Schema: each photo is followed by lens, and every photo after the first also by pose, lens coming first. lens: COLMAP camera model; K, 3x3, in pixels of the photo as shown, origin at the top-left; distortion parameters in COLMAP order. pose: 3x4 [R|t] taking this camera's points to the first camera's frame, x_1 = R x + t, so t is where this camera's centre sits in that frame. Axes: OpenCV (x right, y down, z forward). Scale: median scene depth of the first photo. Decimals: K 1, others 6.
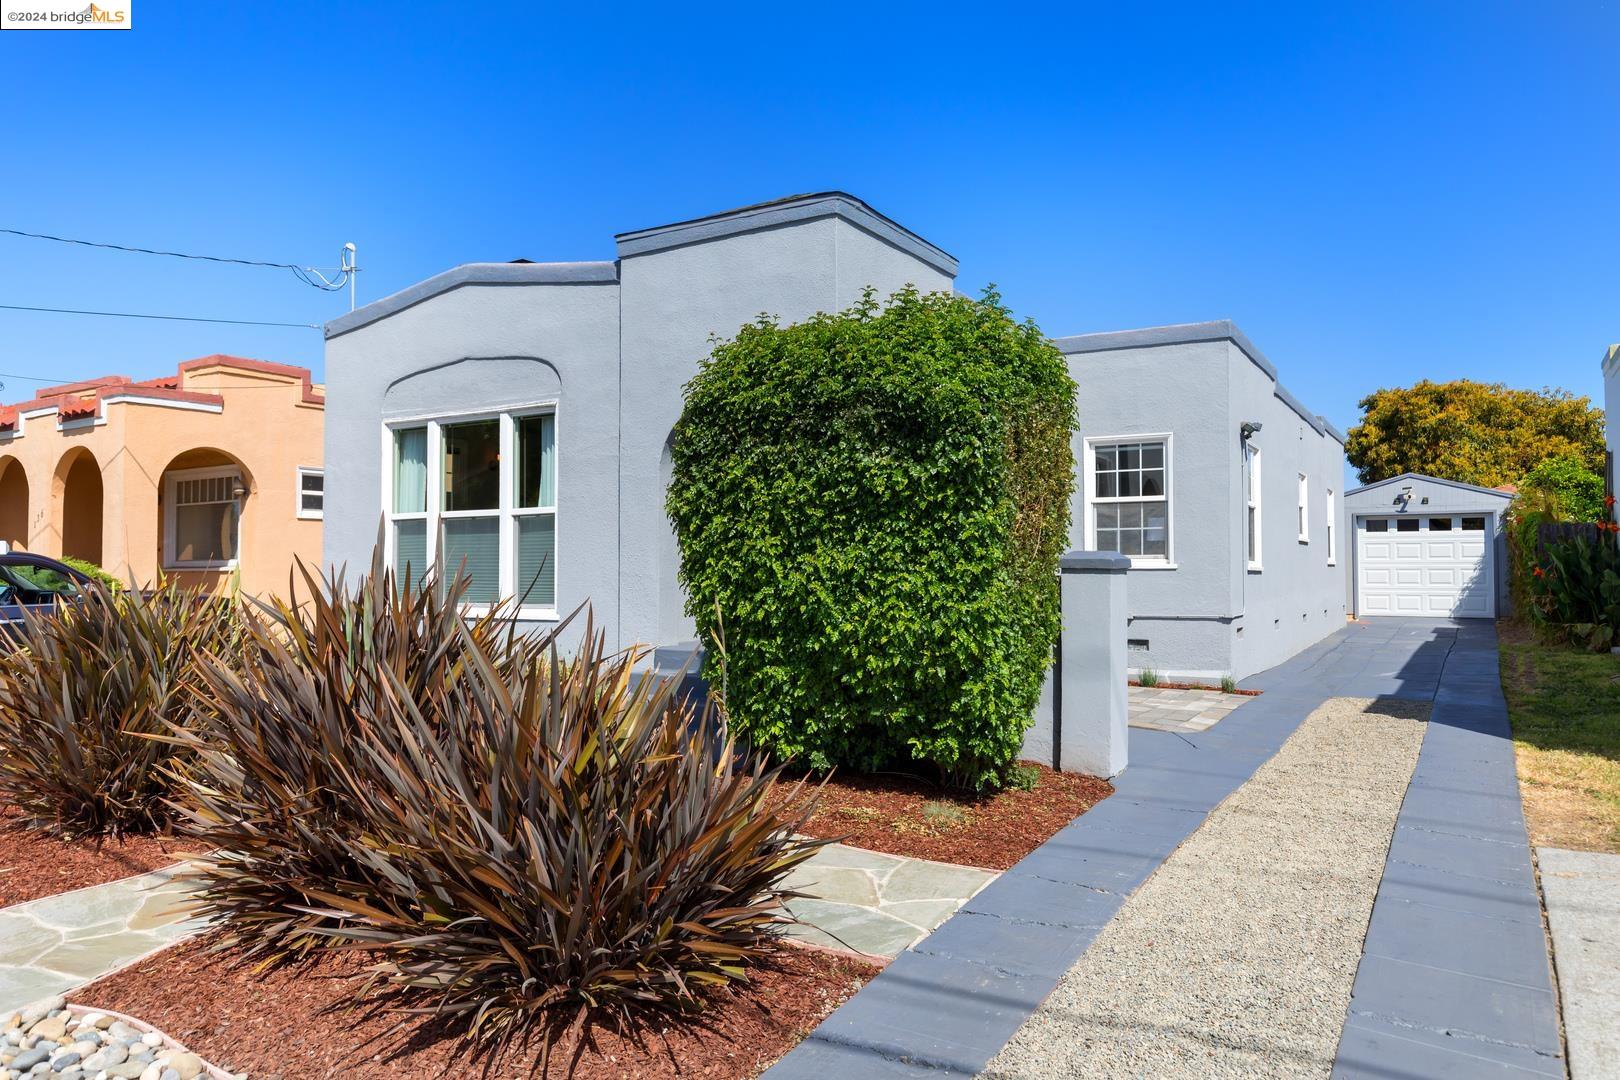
lens RADIAL K [[1070.3, 0, 815.5], [0, 1070.3, 546.2], [0, 0, 1]] dist [-0.001889, -0.001309]
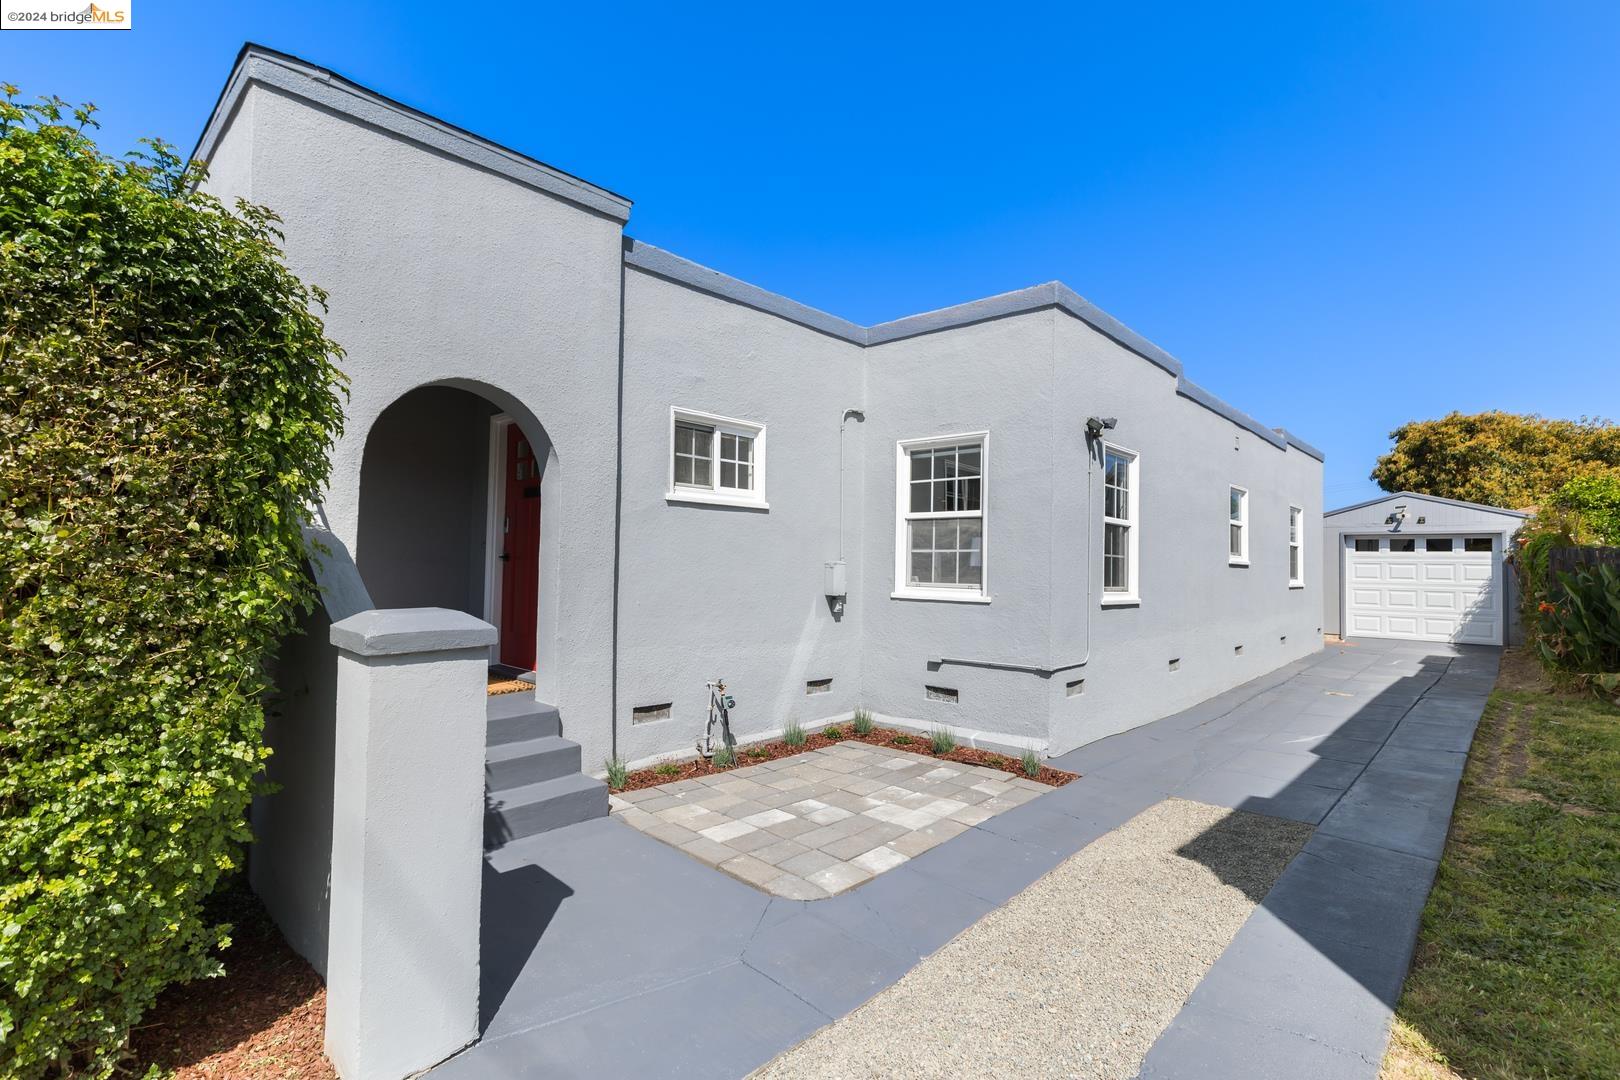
lens RADIAL K [[765.4, 0, 807.3], [0, 765.4, 546.7], [0, 0, 1]] dist [-0.000011, -0.000896]
pose [[0.980507, 0.013886, -0.195991, 0.162867], [-0.014699, 0.999888, -0.002695, -0.008695], [0.195931, 0.005523, 0.980602, 0.216453]]
